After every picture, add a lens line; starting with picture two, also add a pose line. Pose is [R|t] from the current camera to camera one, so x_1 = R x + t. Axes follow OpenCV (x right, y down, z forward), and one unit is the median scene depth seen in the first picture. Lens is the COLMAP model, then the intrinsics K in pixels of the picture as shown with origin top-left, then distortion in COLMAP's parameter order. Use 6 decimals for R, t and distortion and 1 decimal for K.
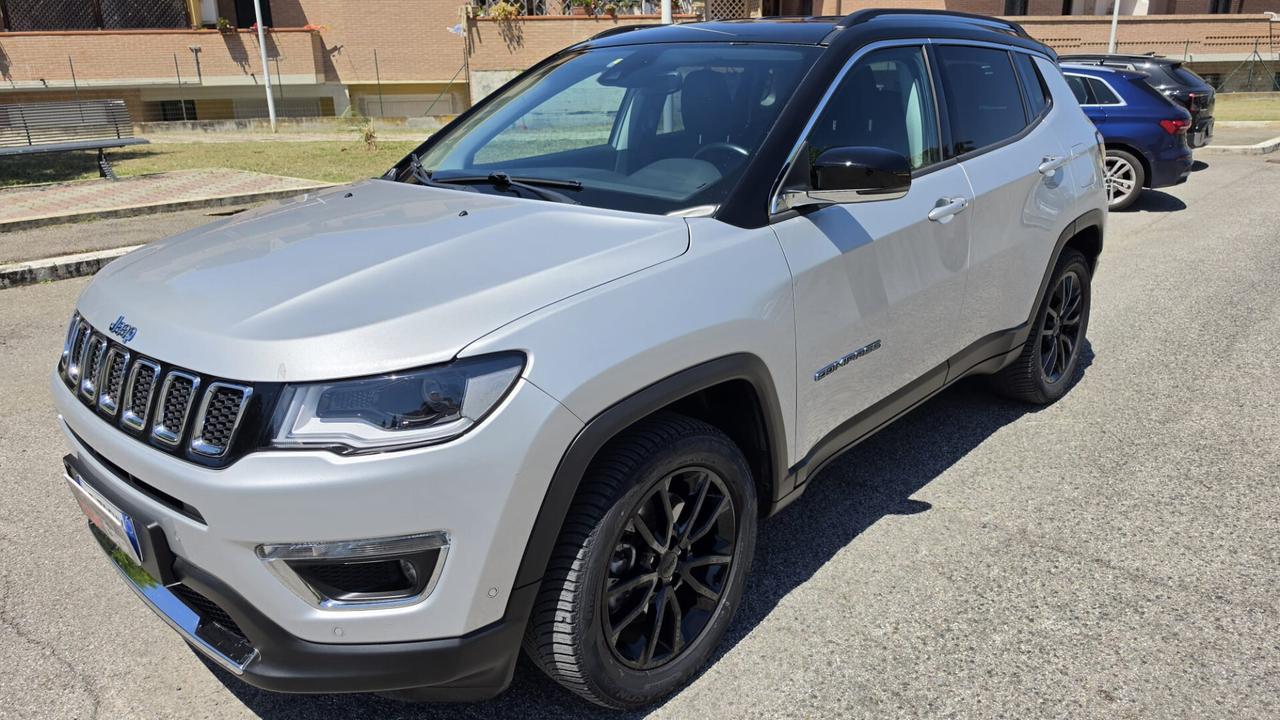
lens RADIAL K [[895.4, 0, 642.9], [0, 895.4, 355.8], [0, 0, 1]] dist [0.004600, -0.003944]
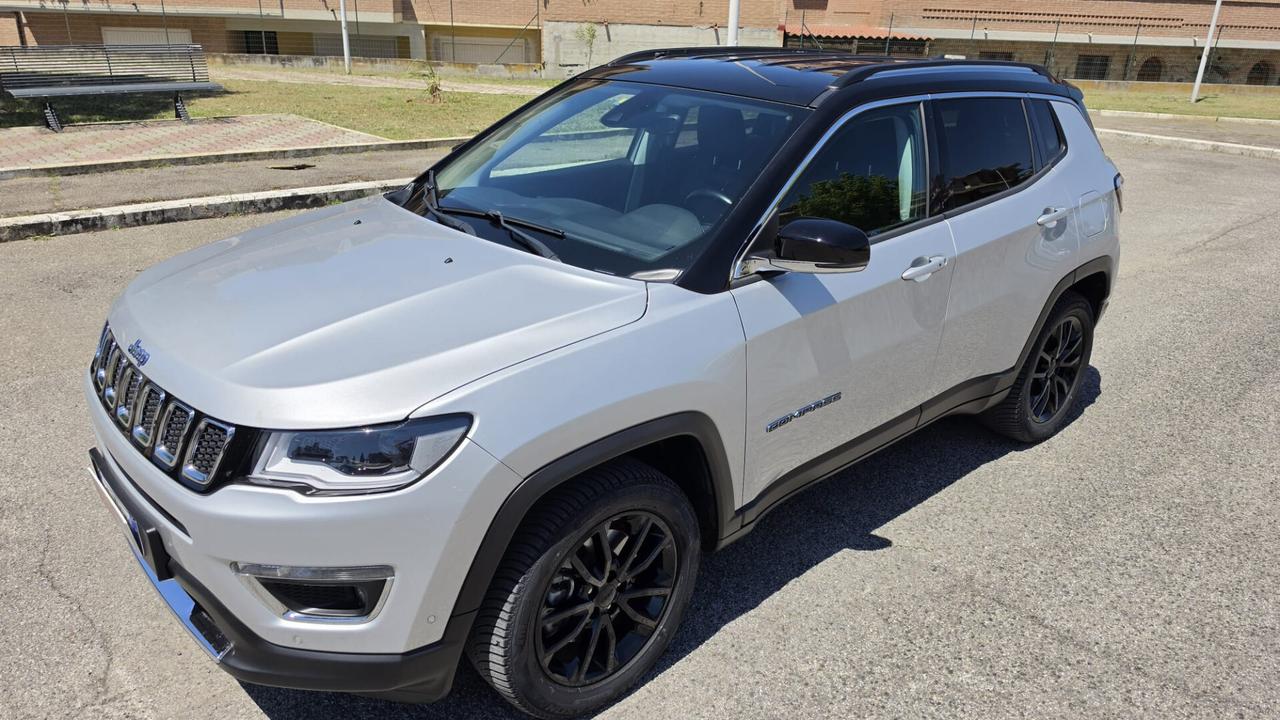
lens RADIAL K [[892.3, 0, 637.7], [0, 892.3, 356.0], [0, 0, 1]] dist [0.023678, -0.024325]
pose [[0.994219, 0.082652, -0.068540, 0.097284], [-0.078640, 0.995137, 0.059306, -0.106707], [0.073109, -0.053573, 0.995884, -0.067646]]
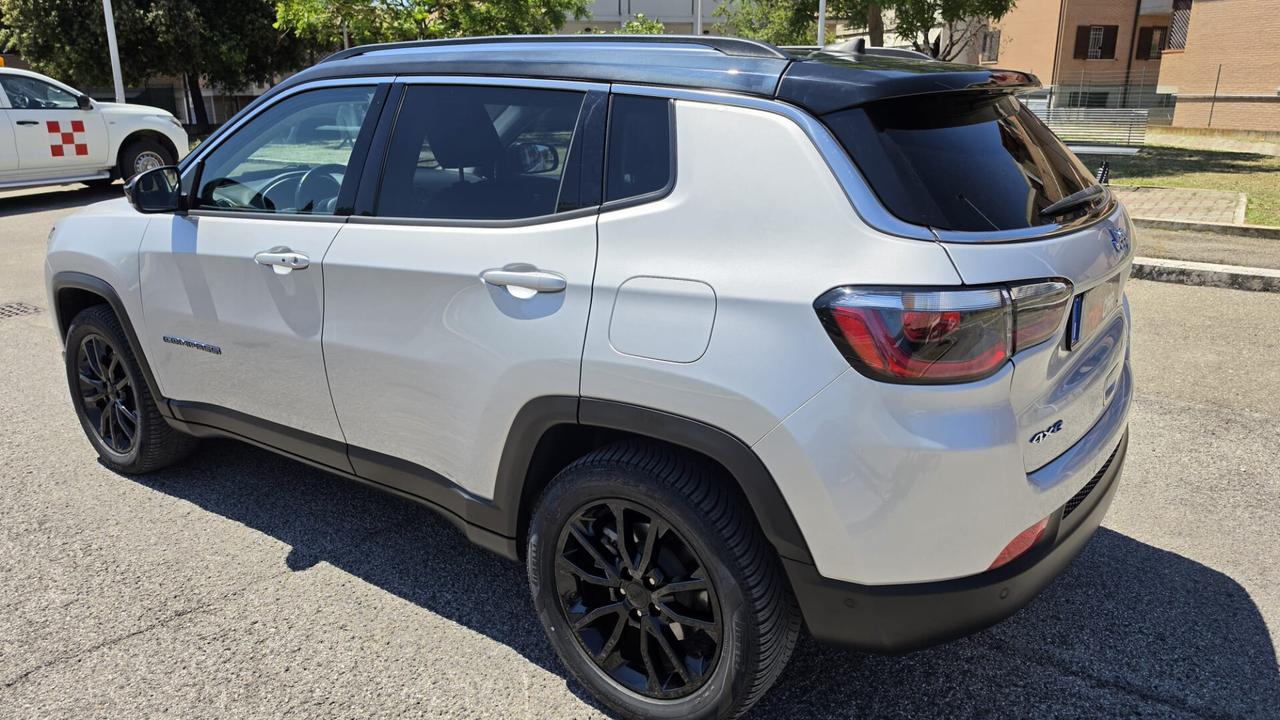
lens RADIAL K [[892.6, 0, 639.9], [0, 892.6, 335.7], [0, 0, 1]] dist [0.021642, -0.026367]
pose [[0.131632, 0.285617, -0.949261, 1.416434], [-0.303504, 0.923219, 0.235695, -0.463261], [0.943694, 0.257080, 0.208211, 1.286324]]
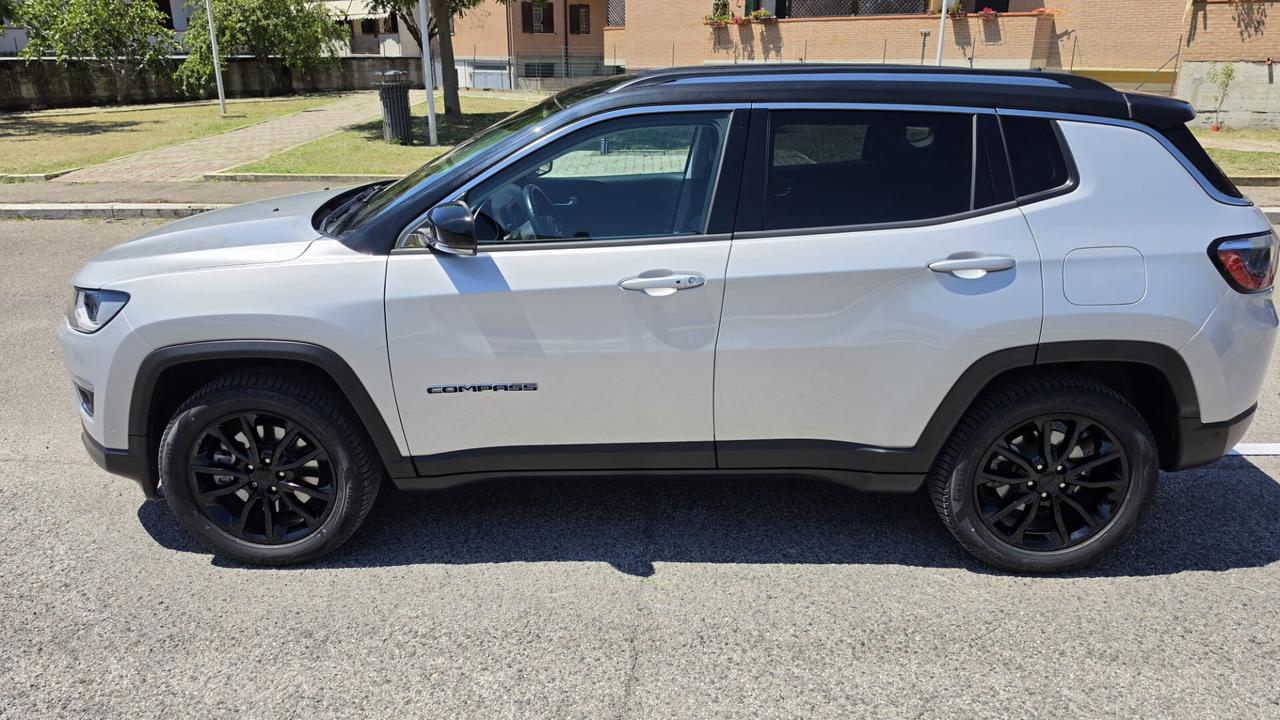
lens RADIAL K [[897.9, 0, 628.9], [0, 897.9, 341.6], [0, 0, 1]] dist [0.025758, -0.031139]
pose [[0.661667, 0.246607, -0.708084, 1.120156], [-0.239590, 0.964394, 0.111989, -0.219966], [0.710489, 0.095551, 0.697192, 0.324700]]
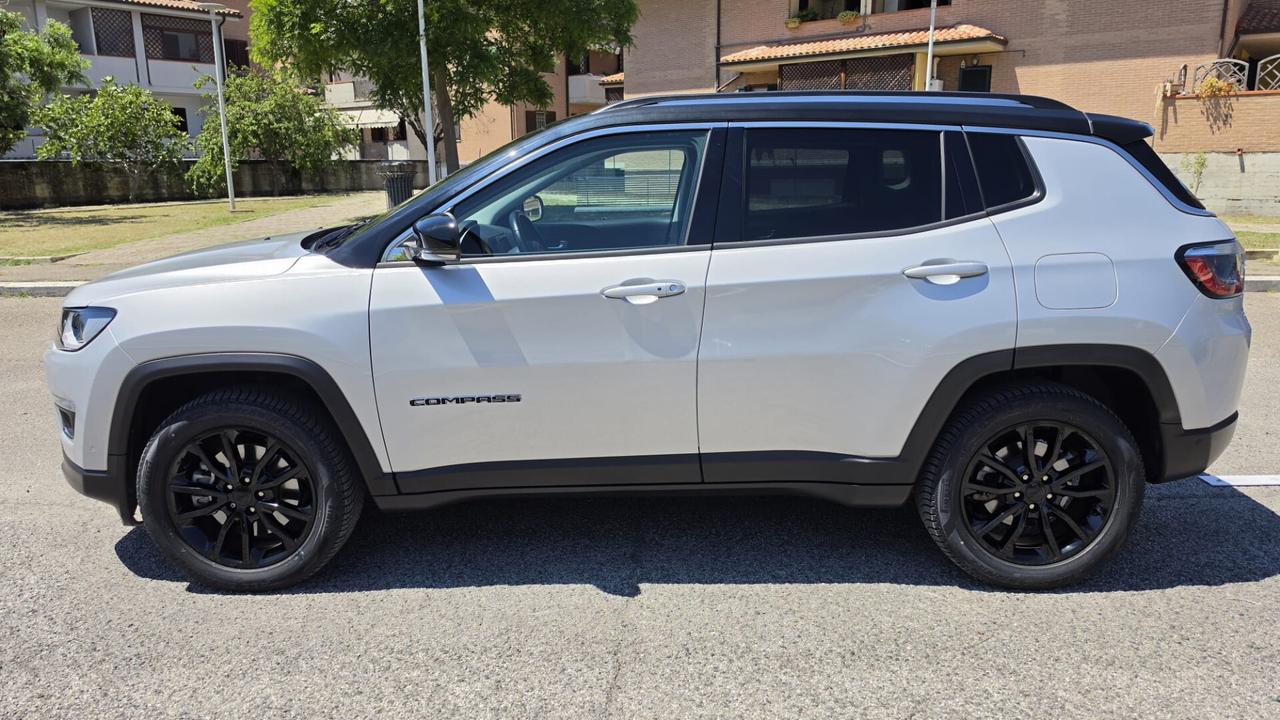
lens RADIAL K [[892.6, 0, 639.9], [0, 892.6, 335.7], [0, 0, 1]] dist [0.021642, -0.026367]
pose [[0.670282, 0.156285, -0.725463, 1.160642], [-0.231796, 0.972754, -0.004607, -0.118809], [0.704977, 0.171247, 0.688246, 0.354751]]
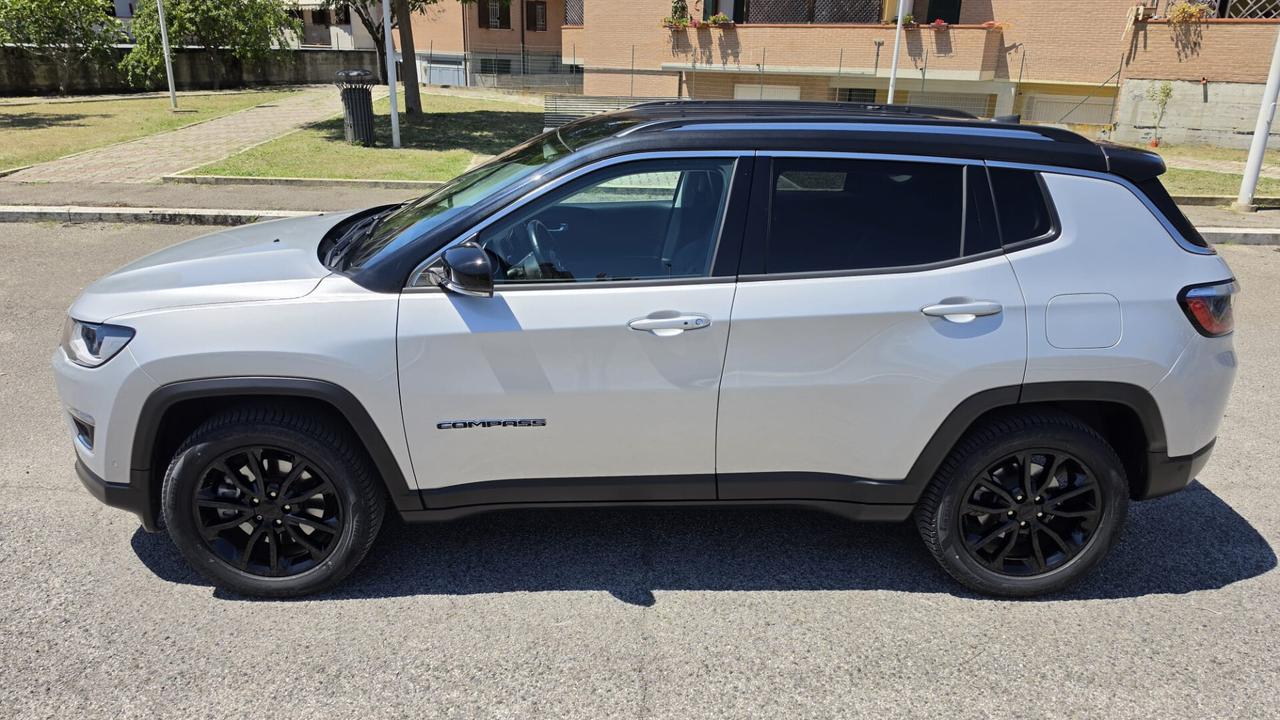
lens RADIAL K [[895.1, 0, 637.1], [0, 895.1, 346.1], [0, 0, 1]] dist [0.028553, -0.034833]
pose [[0.702927, 0.257032, -0.663195, 1.081929], [-0.252513, 0.961864, 0.105144, -0.256785], [0.664929, 0.093556, 0.741024, 0.250032]]
